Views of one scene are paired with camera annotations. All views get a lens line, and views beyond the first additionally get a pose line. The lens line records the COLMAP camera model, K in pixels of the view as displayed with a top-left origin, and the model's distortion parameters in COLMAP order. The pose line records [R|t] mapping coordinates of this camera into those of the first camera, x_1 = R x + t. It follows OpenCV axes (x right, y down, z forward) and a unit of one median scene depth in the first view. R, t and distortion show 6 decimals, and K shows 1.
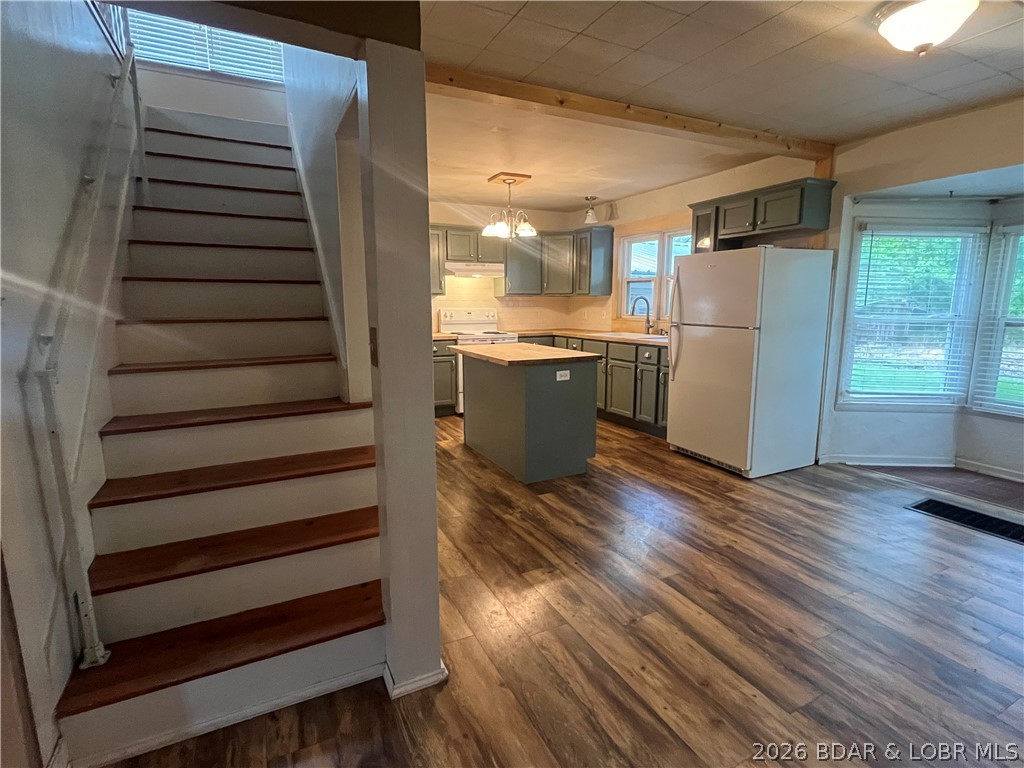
lens RADIAL K [[508.4, 0, 512.0], [0, 508.4, 384.0], [0, 0, 1]] dist [0.003727, -0.000234]
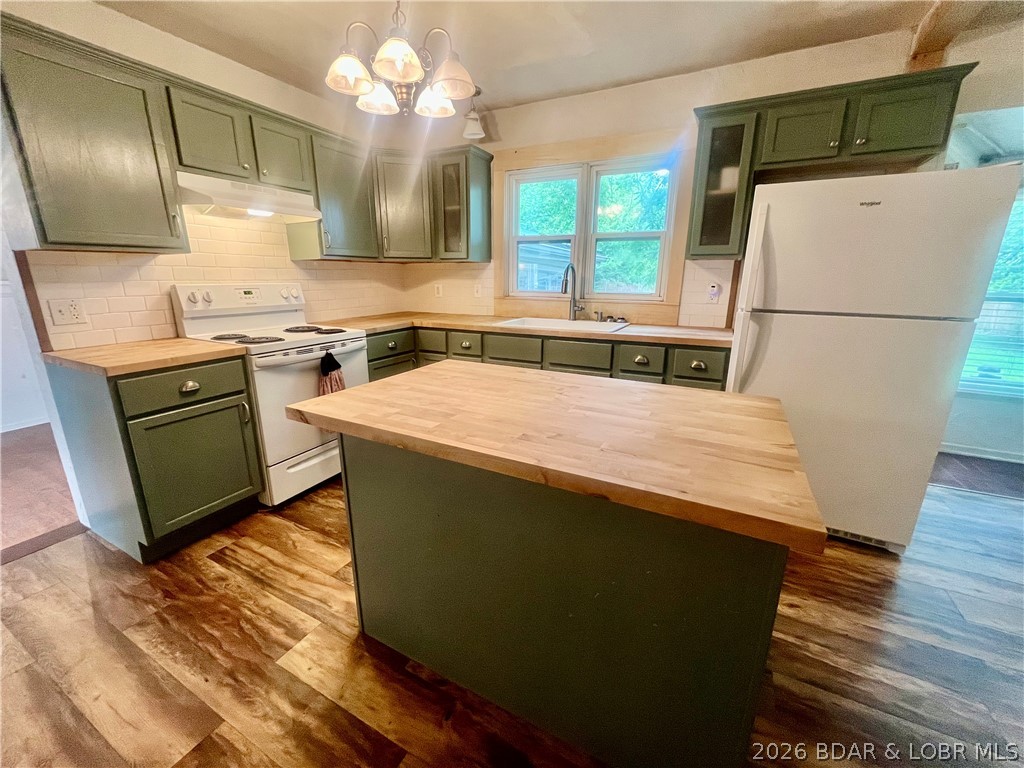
lens RADIAL K [[415.4, 0, 510.4], [0, 415.4, 384.5], [0, 0, 1]] dist [-0.000825, -0.000869]
pose [[0.813011, -0.143430, 0.564306, -0.181492], [0.087546, 0.988279, 0.125061, -0.122880], [-0.575629, -0.052273, 0.816038, 0.803580]]
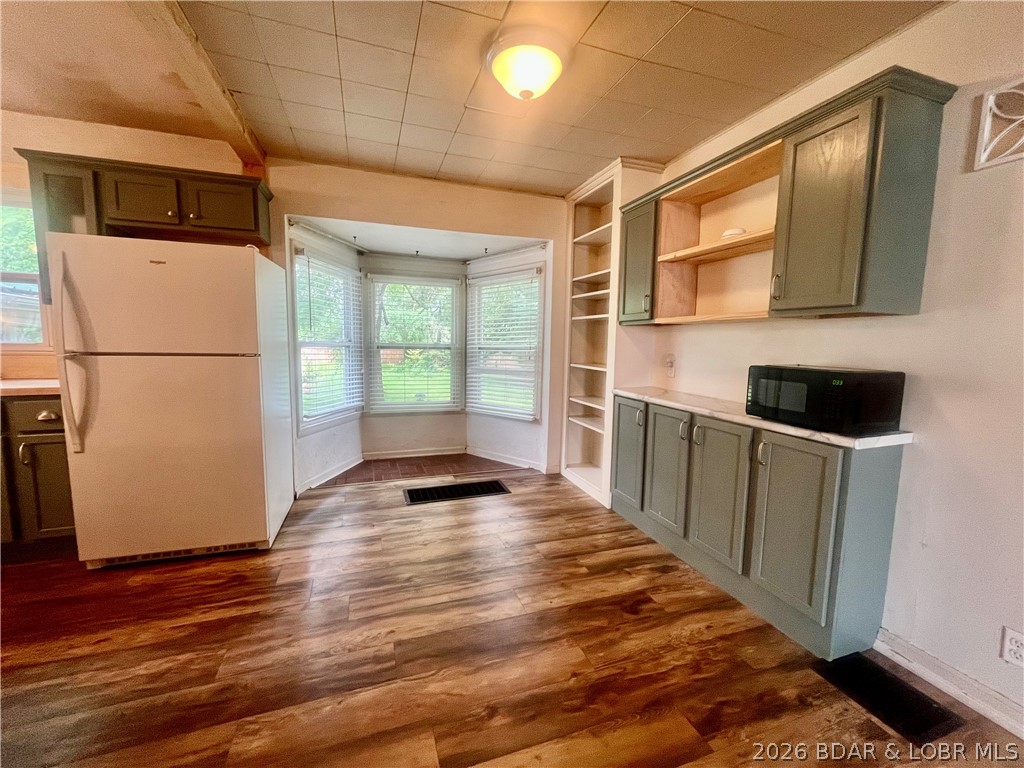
lens RADIAL K [[415.4, 0, 510.4], [0, 415.4, 384.5], [0, 0, 1]] dist [-0.000825, -0.000869]
pose [[0.130671, -0.099322, 0.986438, -0.076498], [0.143078, 0.986443, 0.080370, -0.053600], [-0.981047, 0.130636, 0.143110, 0.479356]]
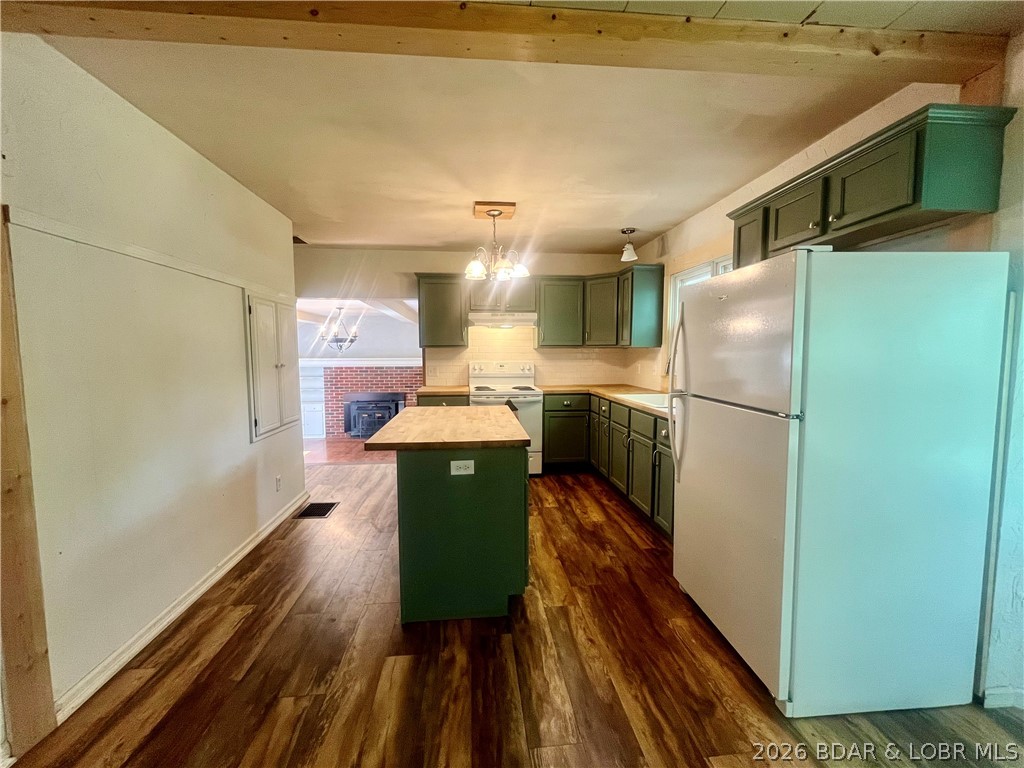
lens RADIAL K [[415.4, 0, 510.4], [0, 415.4, 384.5], [0, 0, 1]] dist [-0.000825, -0.000869]
pose [[0.931730, 0.031670, -0.361768, 0.324547], [-0.060418, 0.995825, -0.068428, -0.084323], [0.358091, 0.085614, 0.929753, 0.465258]]
